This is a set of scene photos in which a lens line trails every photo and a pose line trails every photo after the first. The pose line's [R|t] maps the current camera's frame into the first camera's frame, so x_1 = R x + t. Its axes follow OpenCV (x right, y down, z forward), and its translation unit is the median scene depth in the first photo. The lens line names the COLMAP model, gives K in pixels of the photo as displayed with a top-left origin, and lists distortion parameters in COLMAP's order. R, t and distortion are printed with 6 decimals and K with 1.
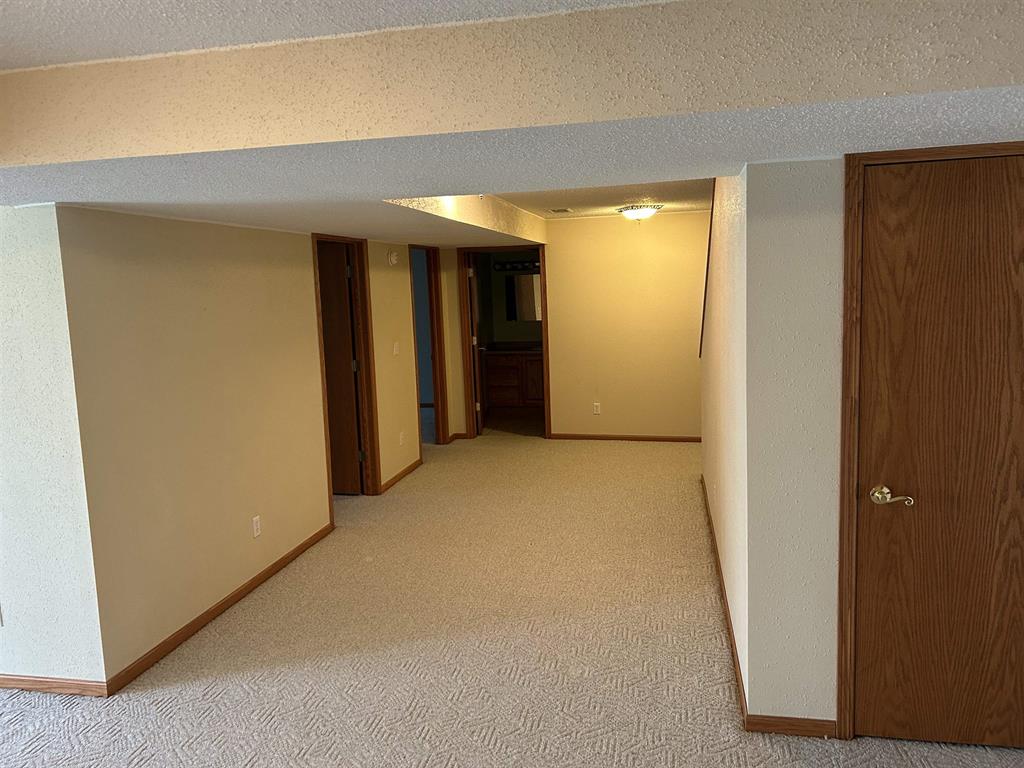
lens RADIAL K [[770.3, 0, 515.3], [0, 770.3, 381.1], [0, 0, 1]] dist [0.027634, -0.019756]
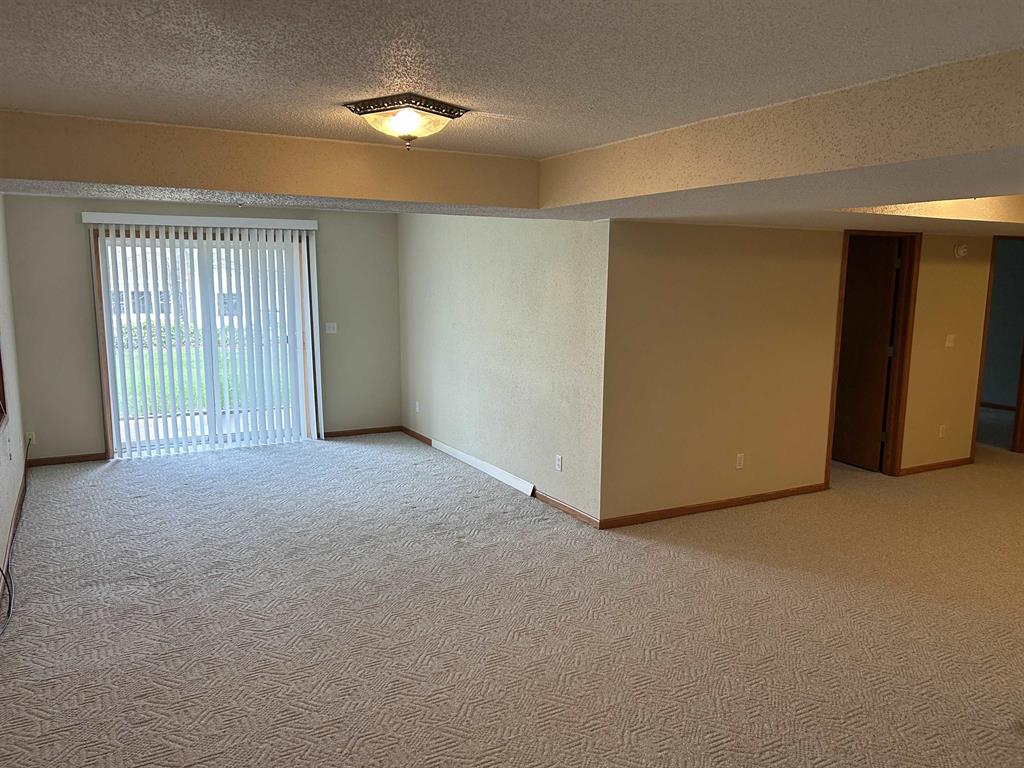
lens RADIAL K [[770.3, 0, 512.8], [0, 770.3, 388.4], [0, 0, 1]] dist [0.027634, -0.019756]
pose [[0.648643, 0.155675, -0.745002, 0.371819], [-0.129414, 0.987163, 0.093602, -0.003745], [0.750009, 0.035699, 0.660463, -0.141879]]
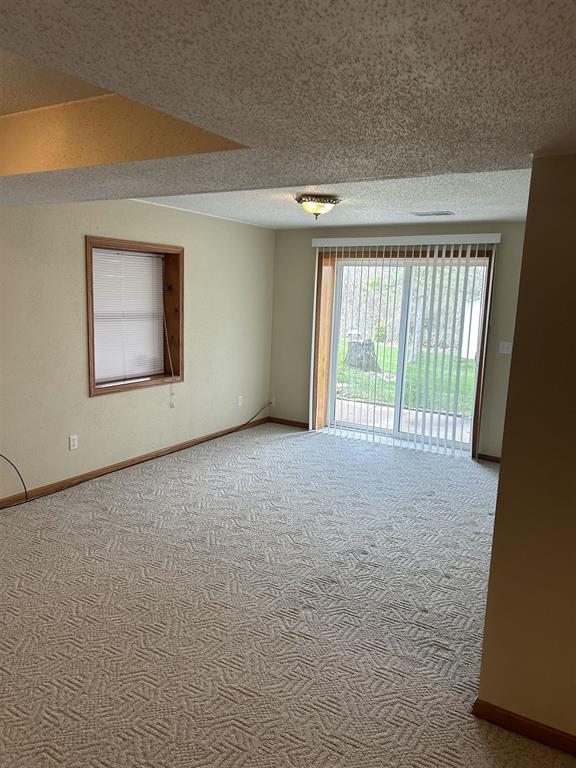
lens RADIAL K [[577.8, 0, 288.3], [0, 577.8, 381.3], [0, 0, 1]] dist [0.027634, -0.019756]
pose [[-0.346023, 0.165094, -0.923586, 0.087602], [-0.146510, 0.962812, 0.226996, -0.067449], [0.926716, 0.213861, -0.308967, 0.690010]]
